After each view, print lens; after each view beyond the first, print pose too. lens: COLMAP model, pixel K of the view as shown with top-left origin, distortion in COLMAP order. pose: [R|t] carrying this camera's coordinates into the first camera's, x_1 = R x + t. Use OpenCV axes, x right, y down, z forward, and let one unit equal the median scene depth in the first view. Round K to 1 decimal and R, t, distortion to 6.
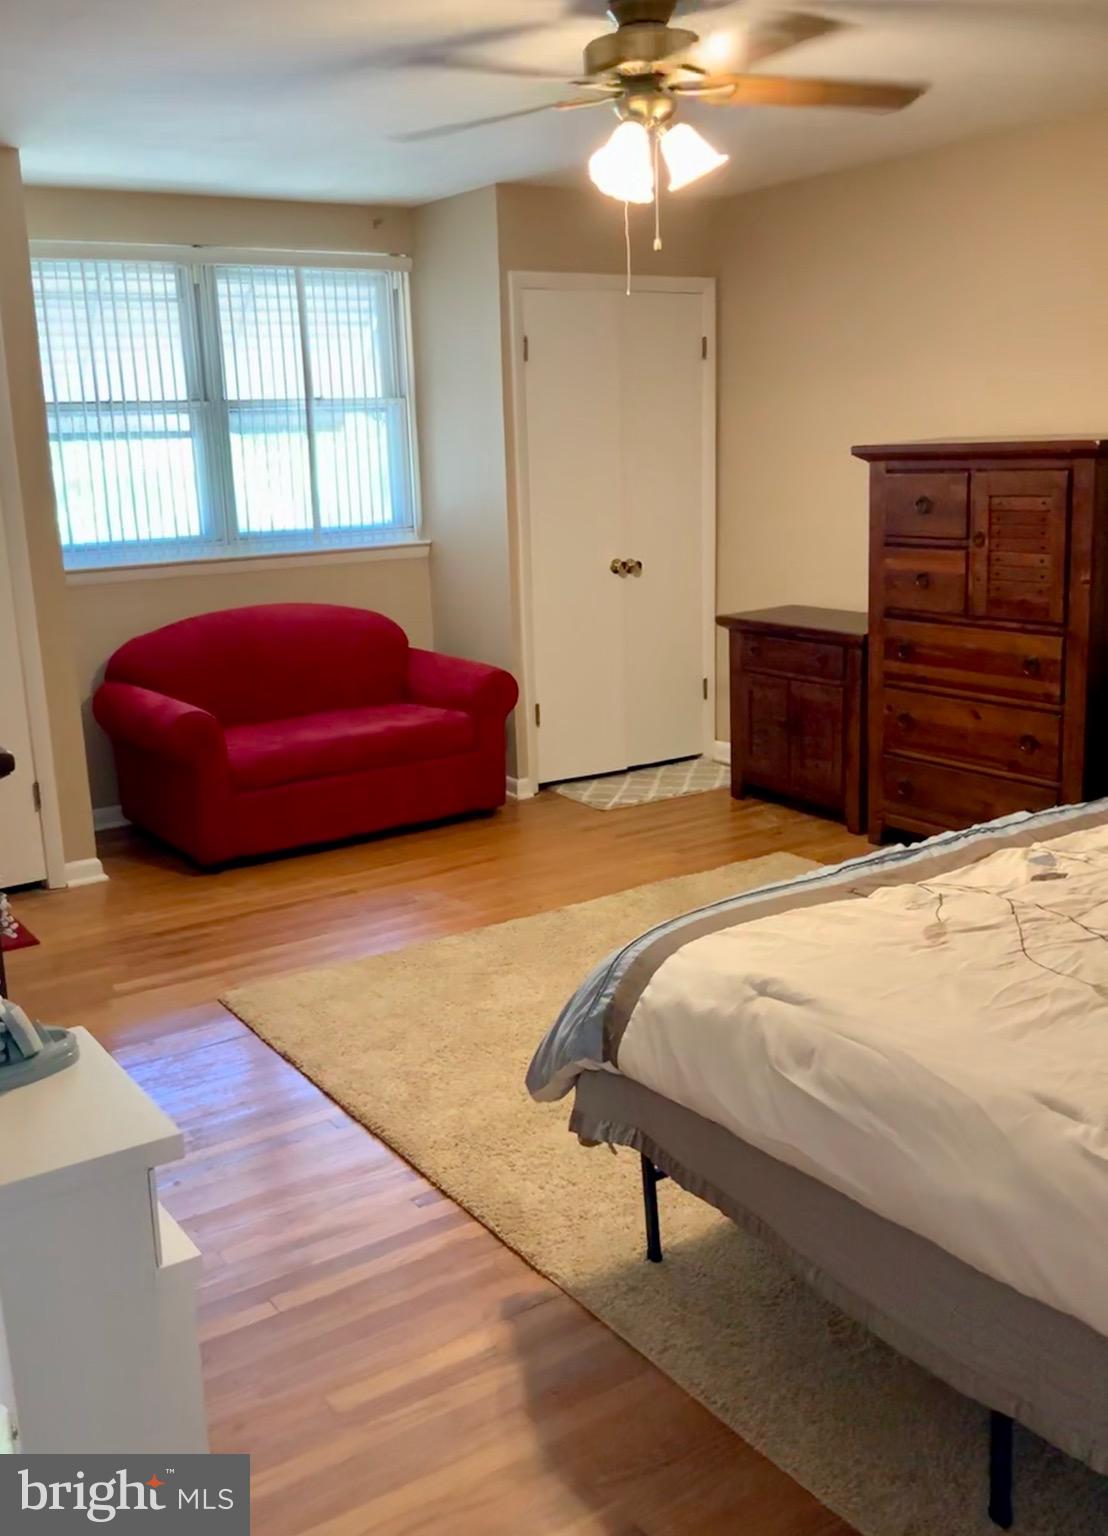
lens RADIAL K [[1414.4, 0, 547.8], [0, 1414.4, 757.8], [0, 0, 1]] dist [0.018113, 0.000000]
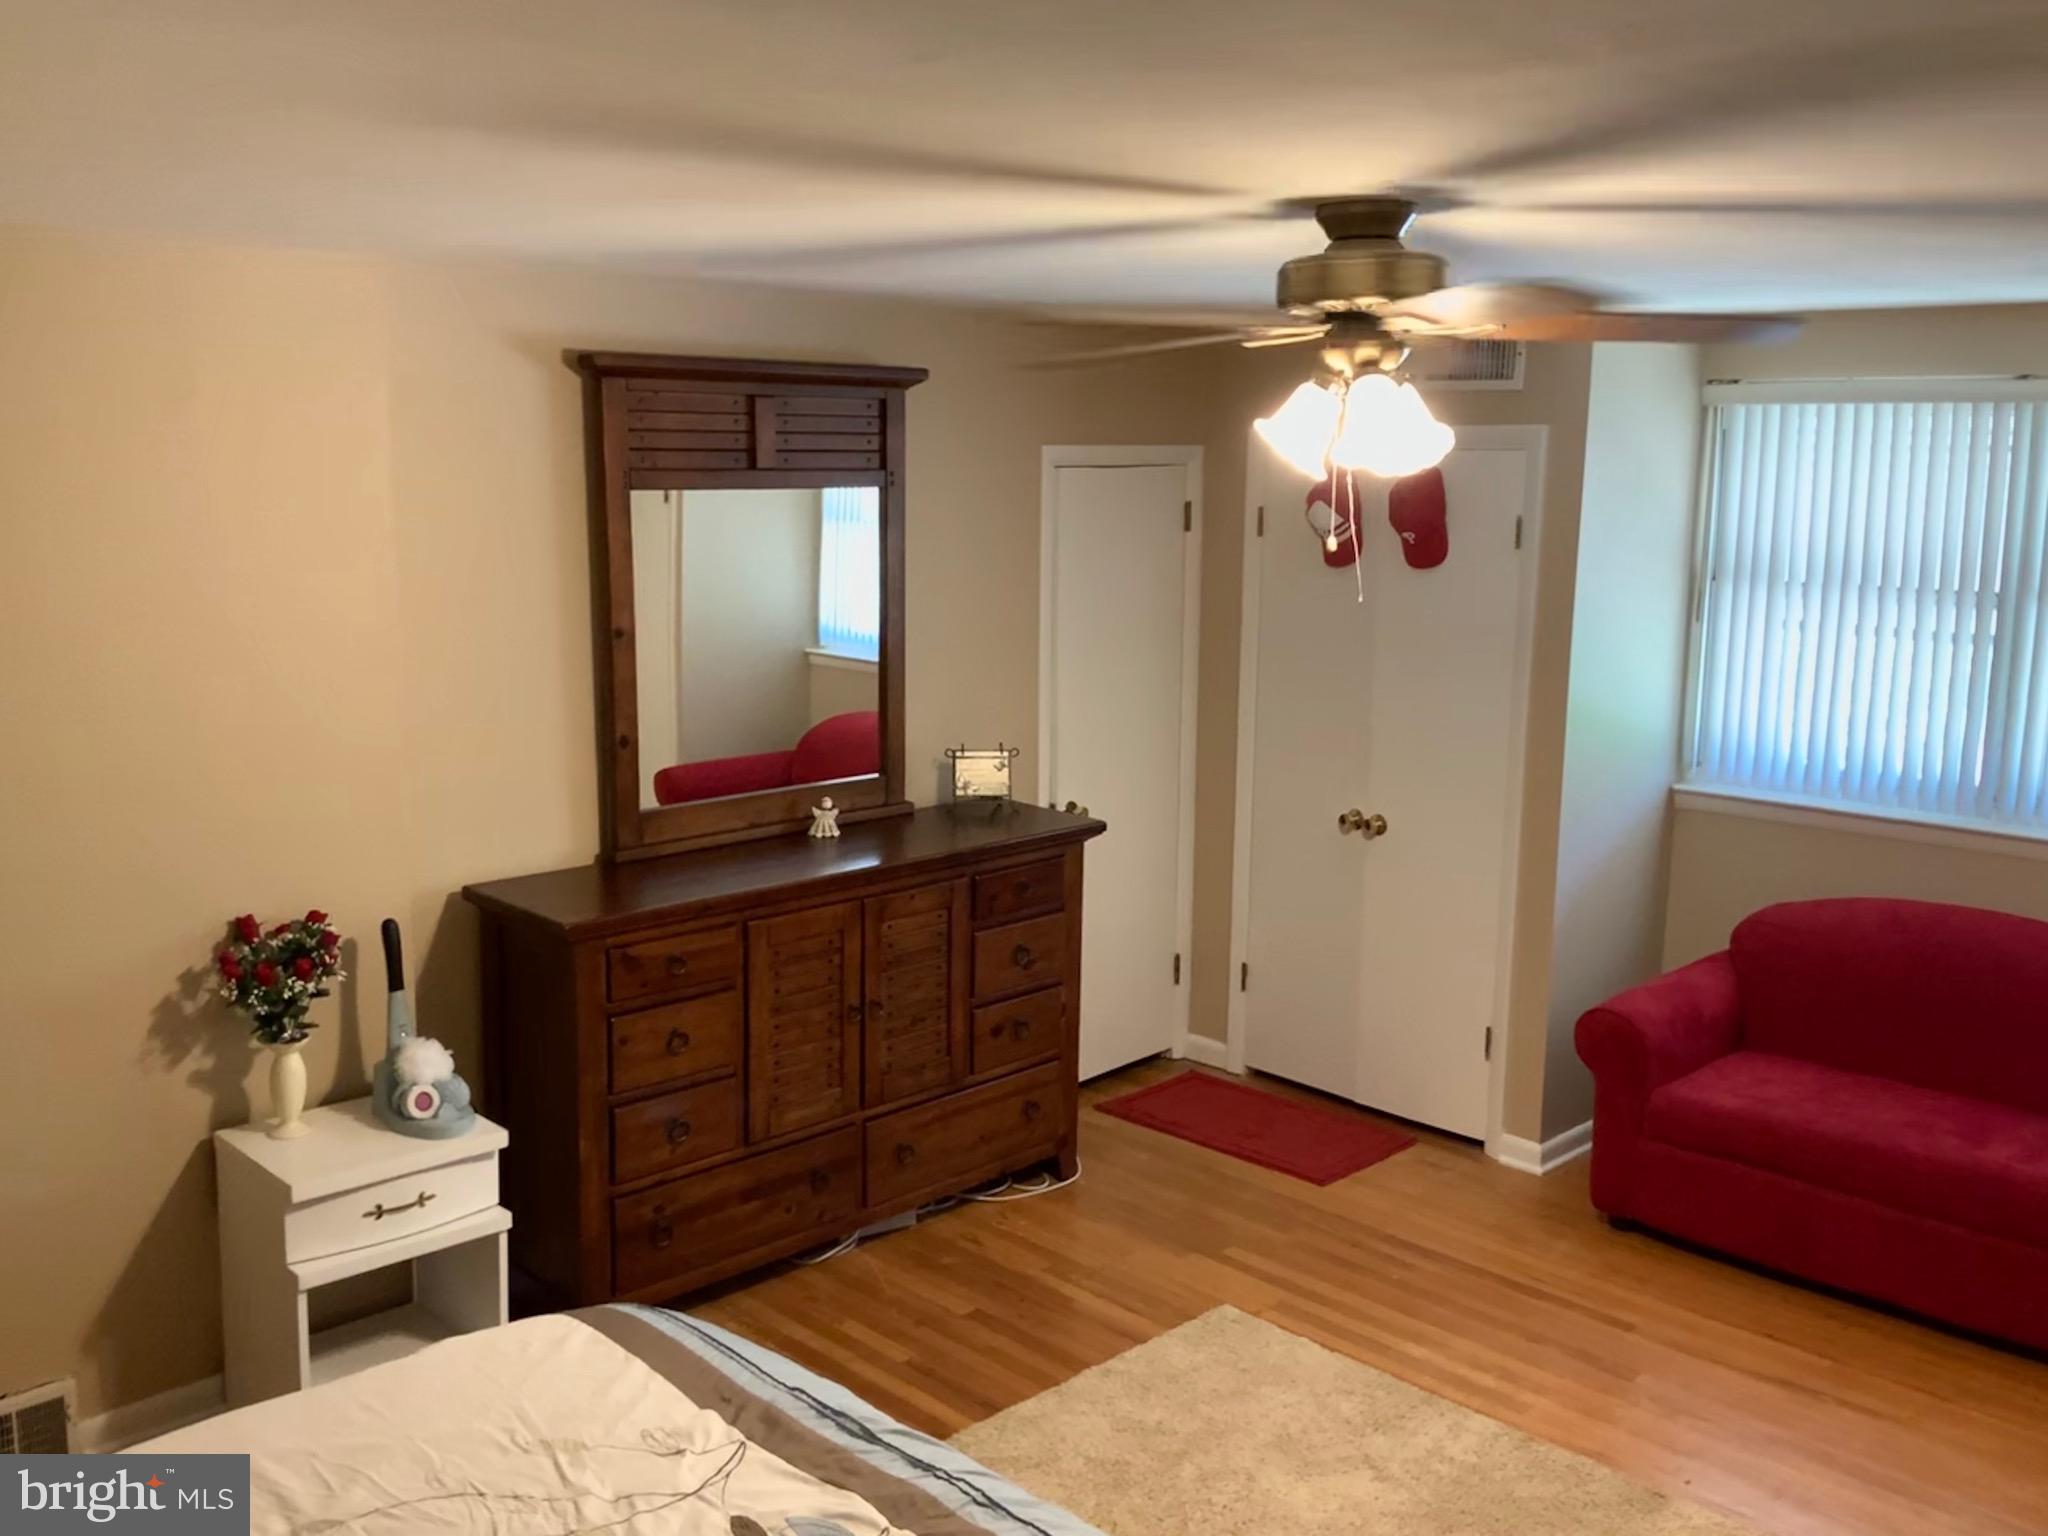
lens RADIAL K [[1890.5, 0, 1019.9], [0, 1890.5, 764.2], [0, 0, 1]] dist [0.017798, 0.000000]
pose [[0.178185, 0.203206, -0.962786, 0.670860], [-0.230760, 0.959788, 0.159866, -0.259222], [0.956556, 0.193687, 0.217912, 0.466538]]
